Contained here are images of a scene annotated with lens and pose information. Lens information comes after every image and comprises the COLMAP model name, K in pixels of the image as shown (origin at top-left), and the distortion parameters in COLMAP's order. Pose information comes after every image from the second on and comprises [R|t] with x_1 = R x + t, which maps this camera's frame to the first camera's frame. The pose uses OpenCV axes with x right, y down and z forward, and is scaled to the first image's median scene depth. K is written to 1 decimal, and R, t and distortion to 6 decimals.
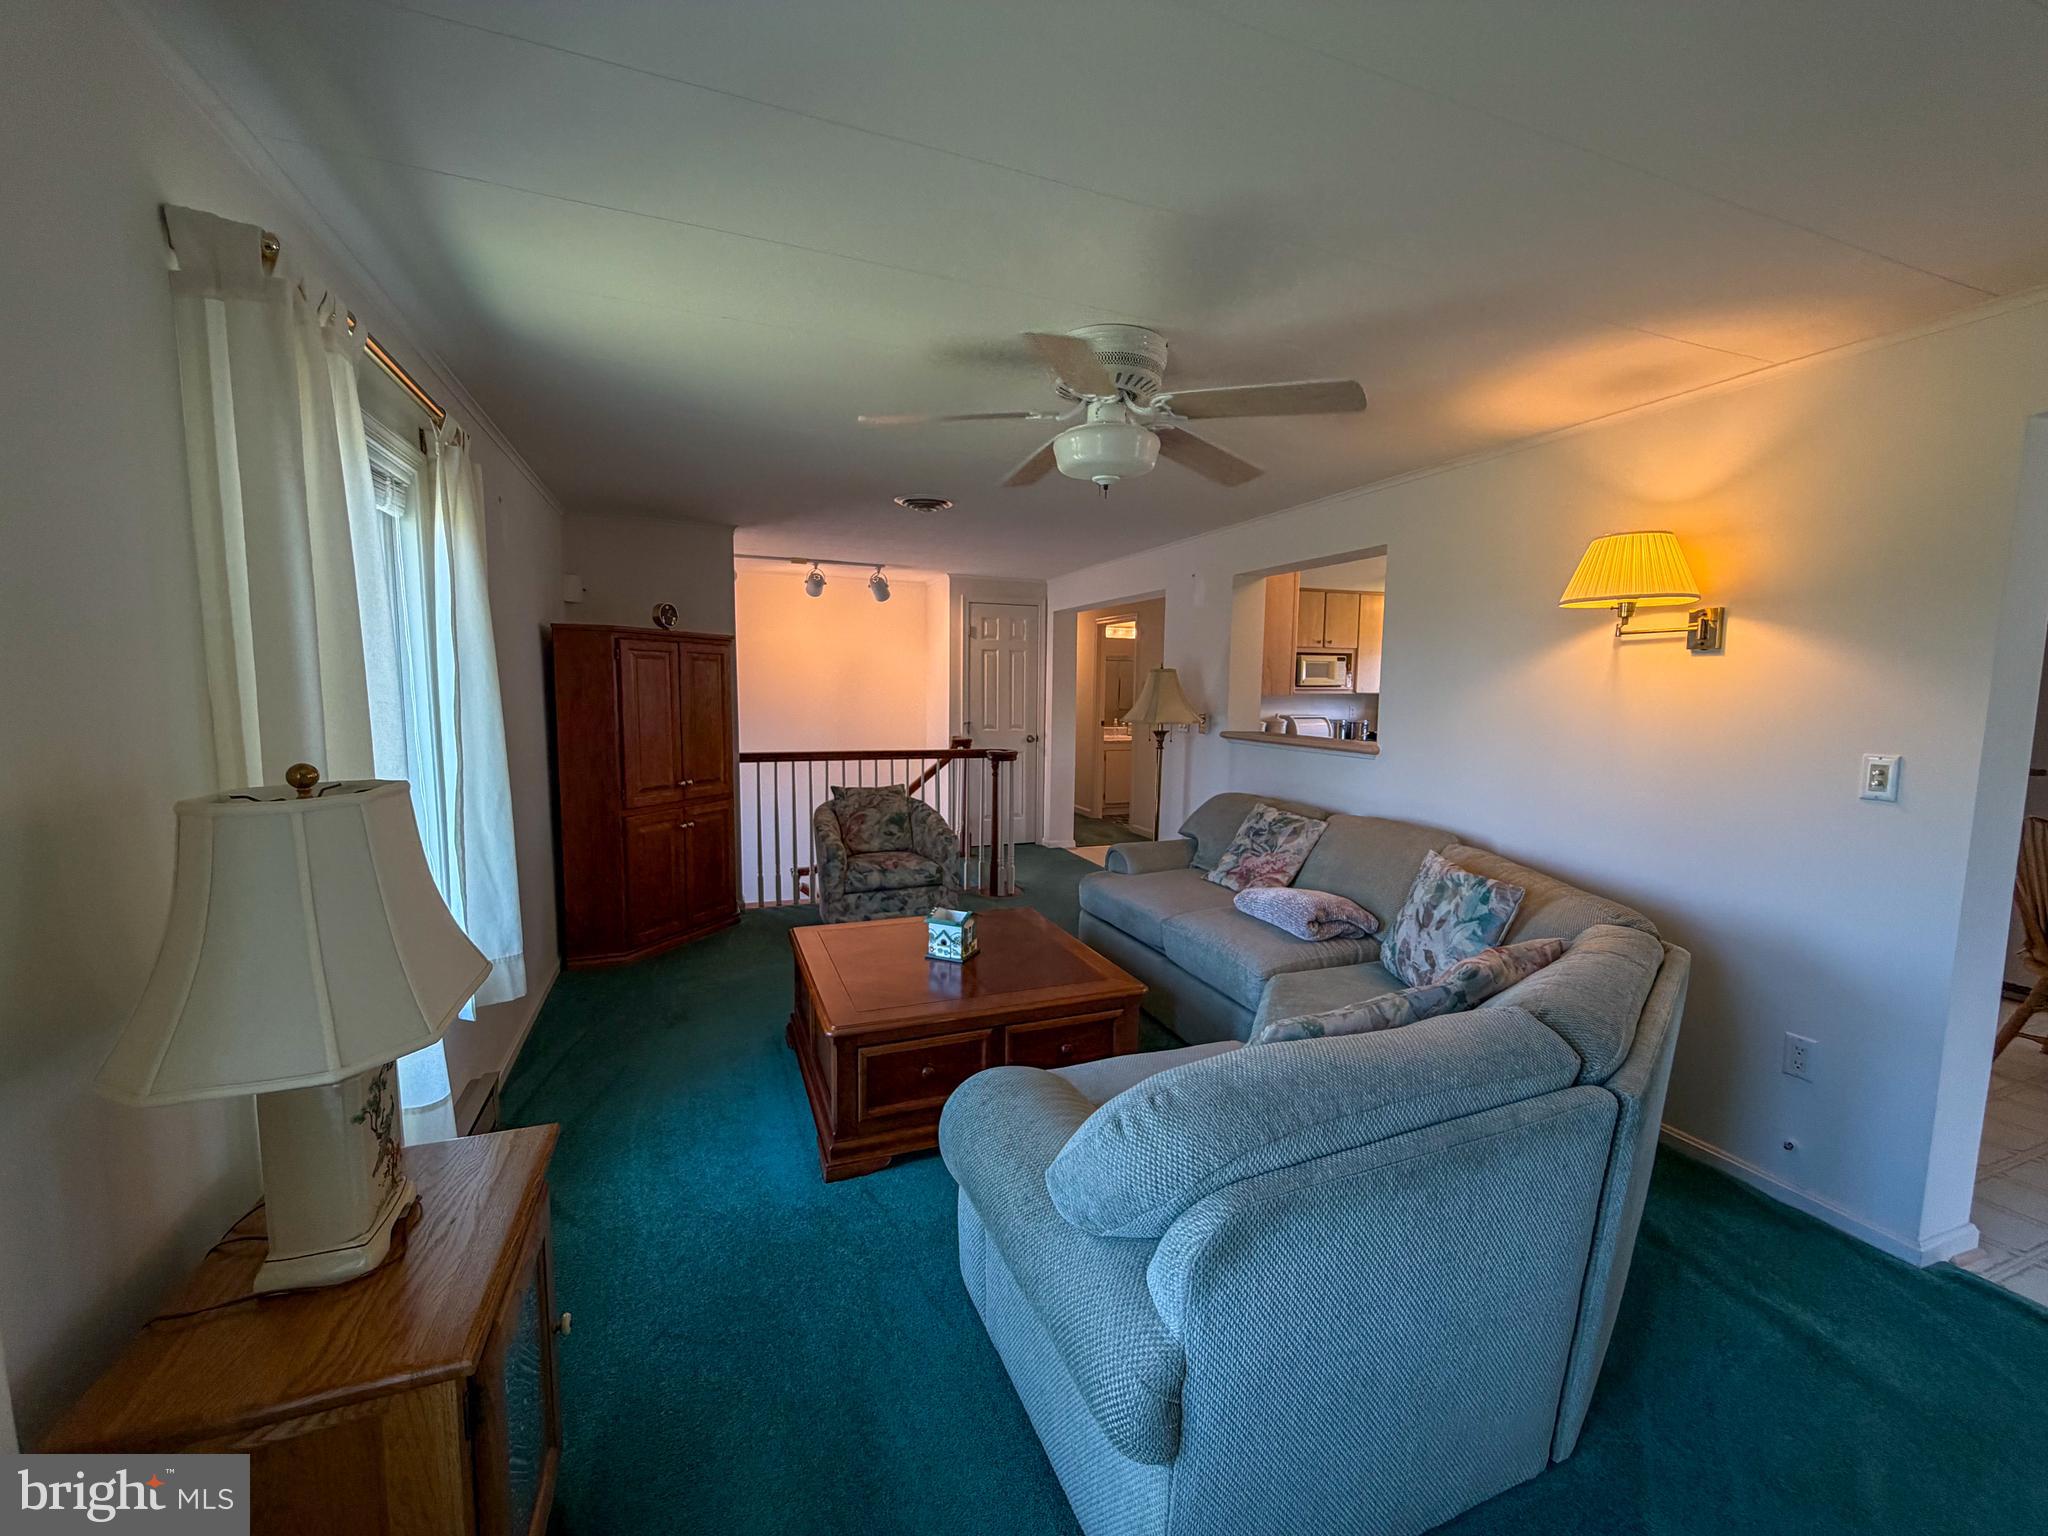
lens RADIAL K [[814.5, 0, 1027.3], [0, 814.5, 770.8], [0, 0, 1]] dist [0.000706, -0.000880]
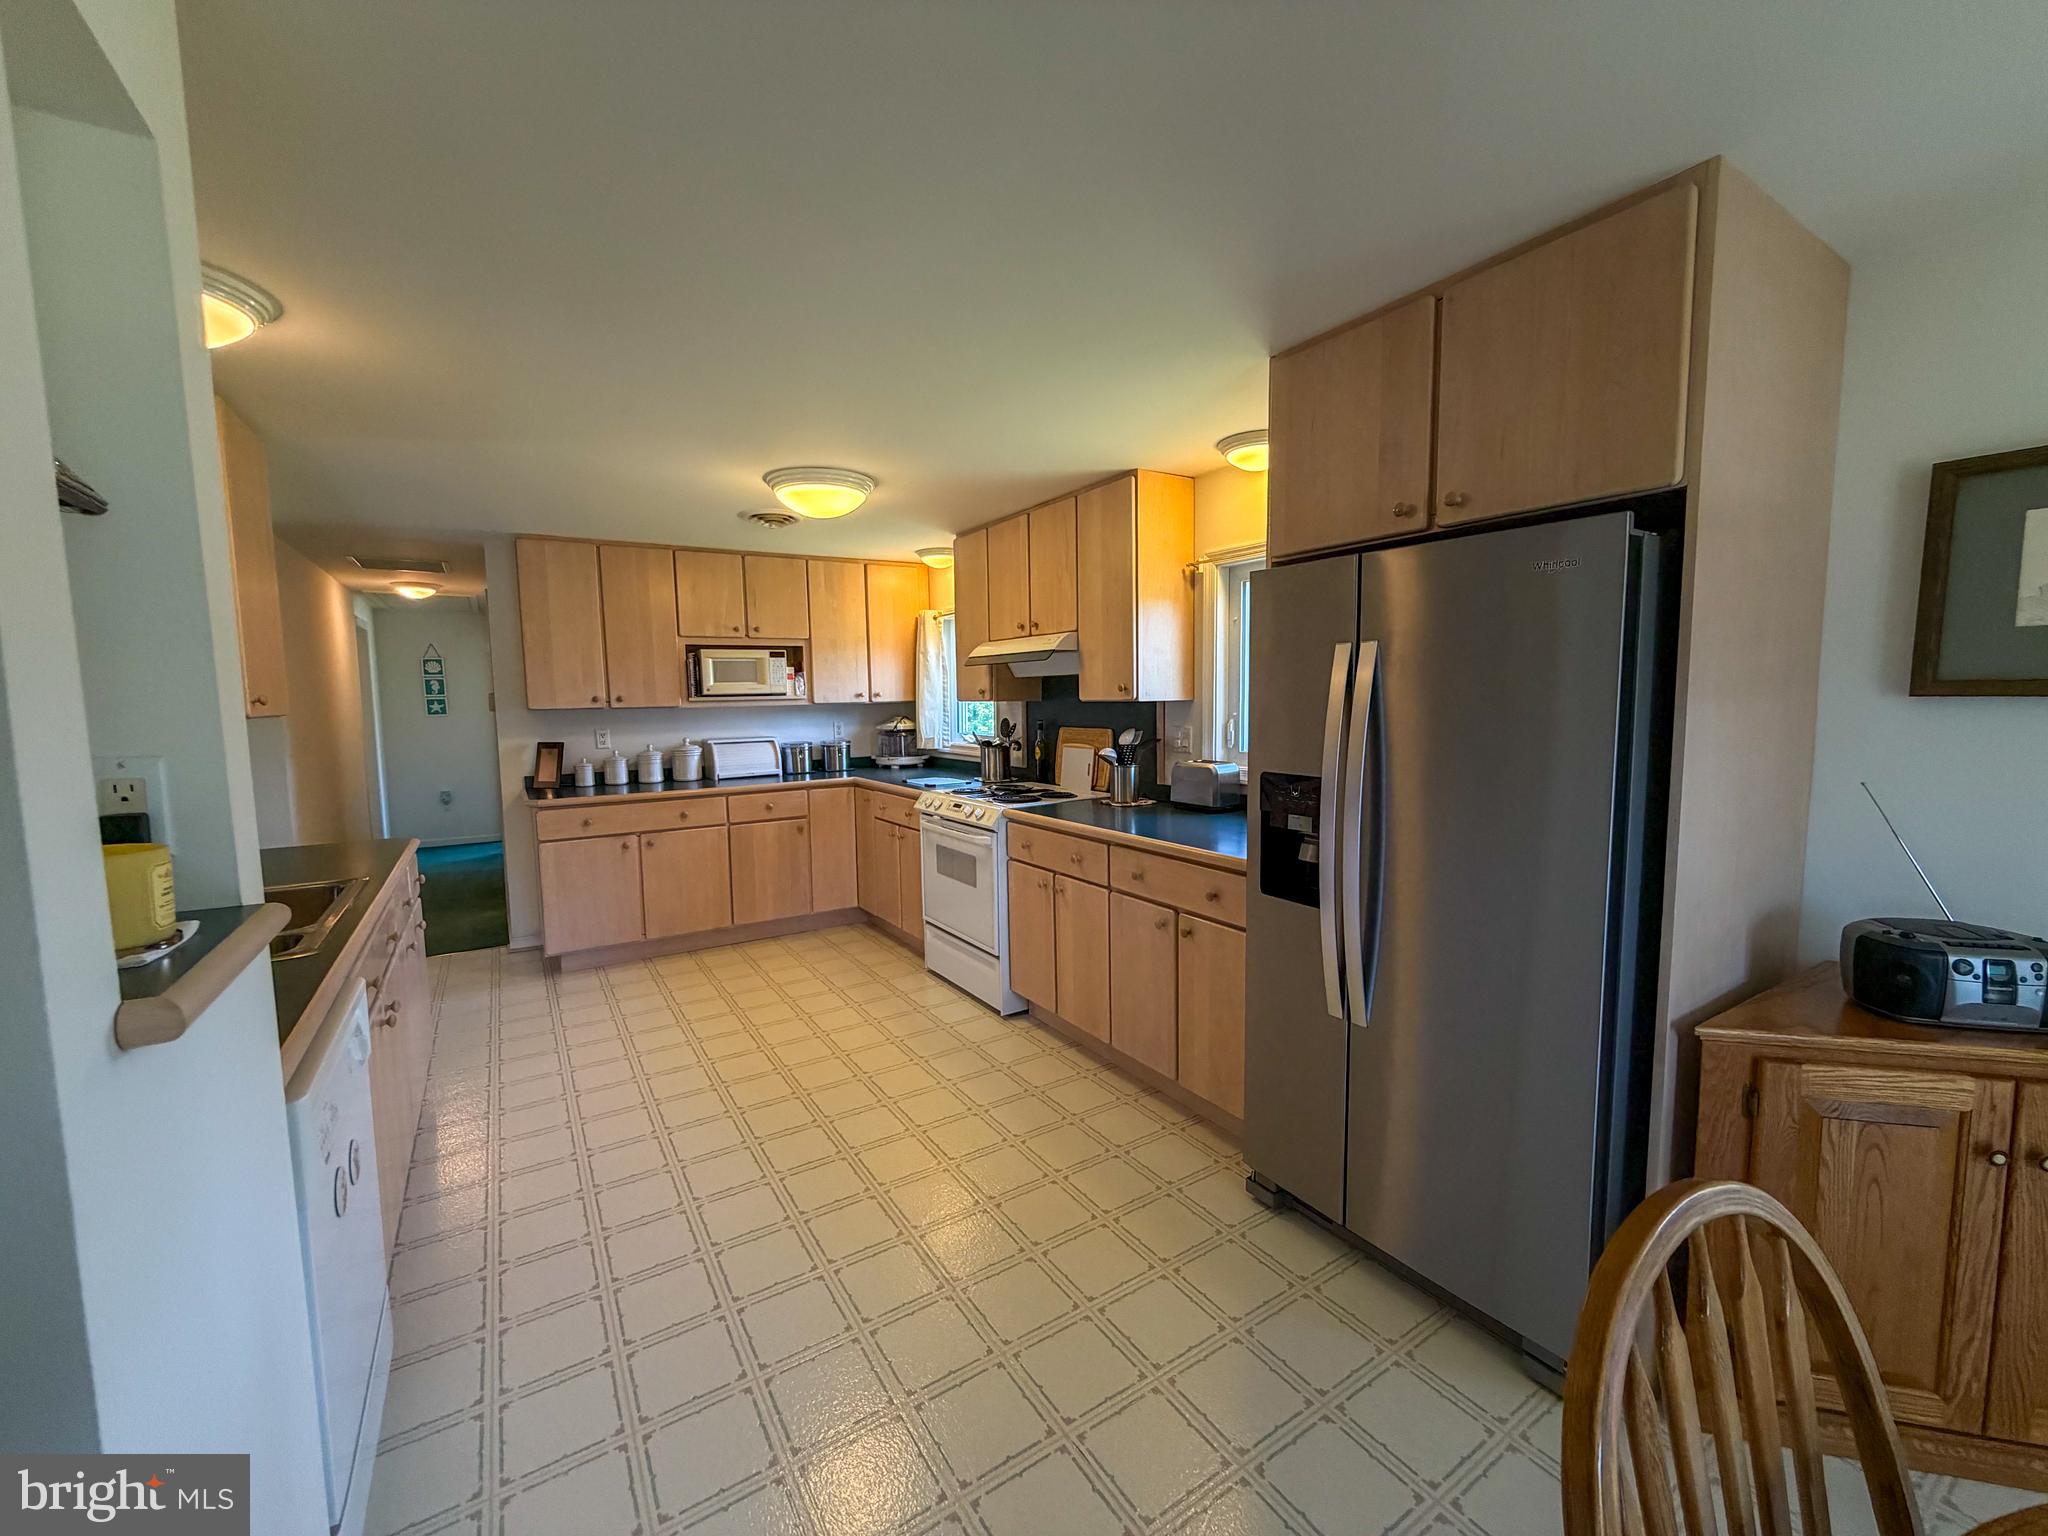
lens RADIAL K [[814.5, 0, 1018.9], [0, 814.5, 772.9], [0, 0, 1]] dist [0.000706, -0.000880]
pose [[0.981032, -0.039700, 0.189735, 0.445474], [0.041429, 0.999128, -0.005153, -0.028317], [-0.189365, 0.012916, 0.981822, 0.309427]]
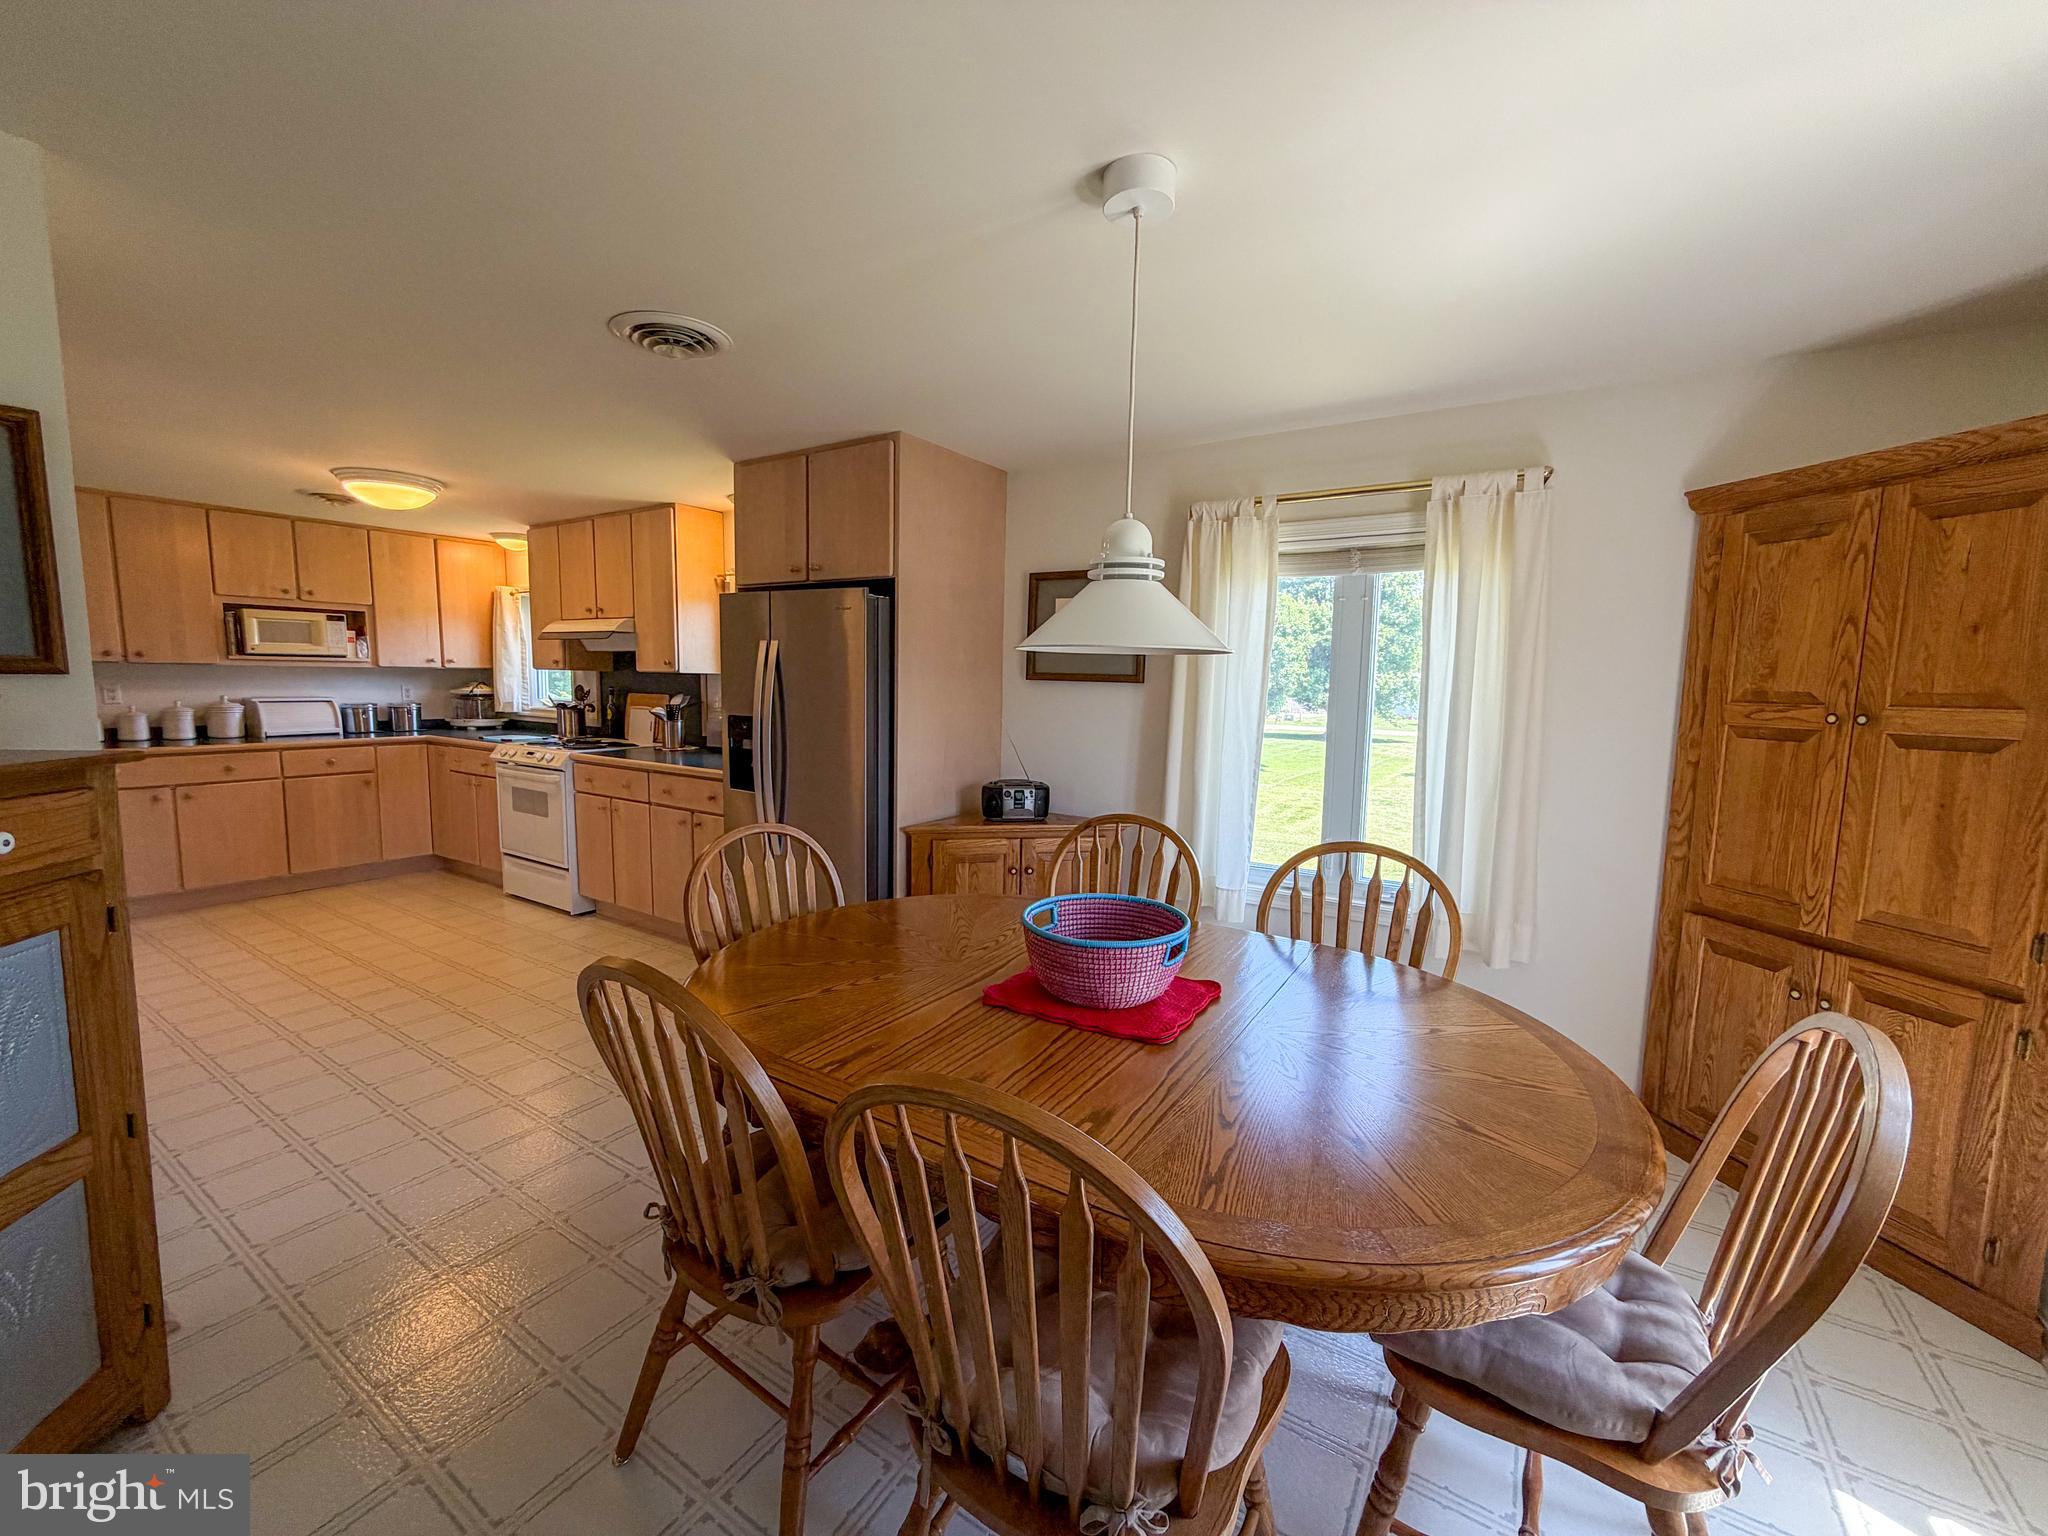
lens RADIAL K [[814.5, 0, 1021.7], [0, 814.5, 769.6], [0, 0, 1]] dist [0.000706, -0.000880]
pose [[0.808463, -0.055184, 0.585954, 0.441422], [0.045716, 0.998475, 0.030958, -0.001704], [-0.586769, 0.001759, 0.809752, 0.089209]]
